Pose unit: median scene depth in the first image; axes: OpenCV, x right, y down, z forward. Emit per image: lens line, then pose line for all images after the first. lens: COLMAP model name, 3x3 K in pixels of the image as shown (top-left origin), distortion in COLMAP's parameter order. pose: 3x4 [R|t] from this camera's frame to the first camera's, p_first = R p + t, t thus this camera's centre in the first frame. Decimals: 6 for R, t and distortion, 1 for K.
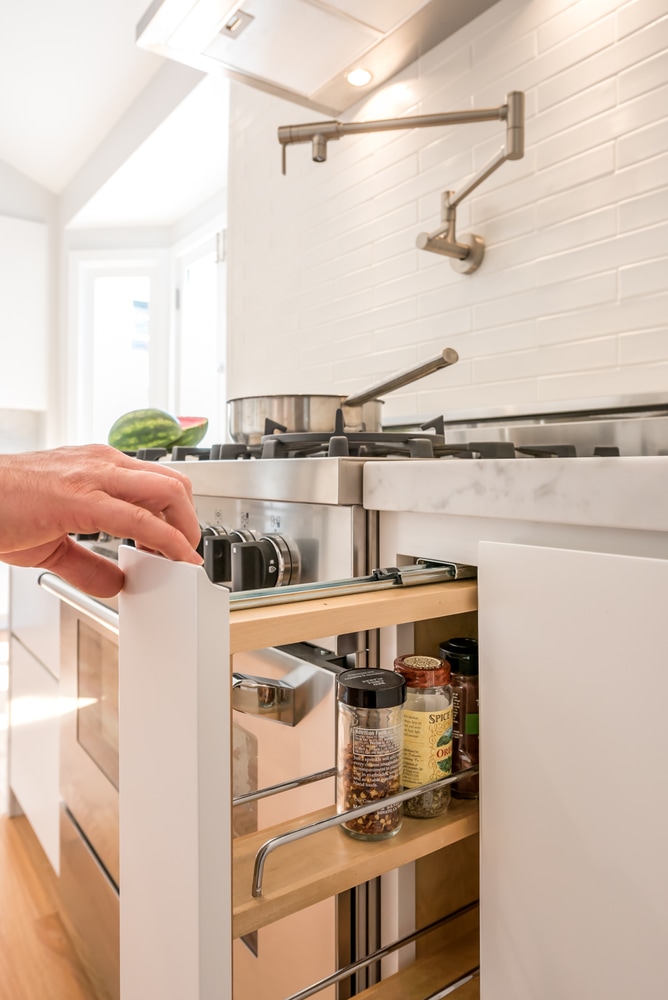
lens RADIAL K [[696.5, 0, 330.1], [0, 696.5, 462.6], [0, 0, 1]] dist [-0.009358, -0.001365]
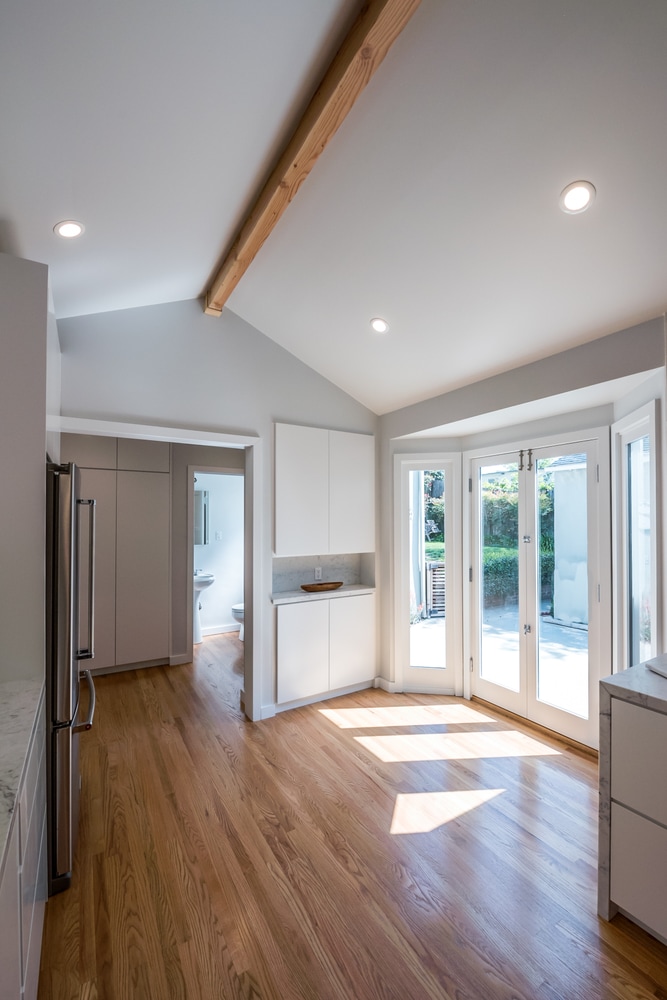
lens RADIAL K [[411.9, 0, 343.7], [0, 411.9, 513.7], [0, 0, 1]] dist [-0.020829, -0.002344]
pose [[0.998366, -0.015587, -0.054978, -1.321452], [0.015103, 0.999843, -0.009222, -0.485839], [0.055113, 0.008377, 0.998445, 0.174801]]
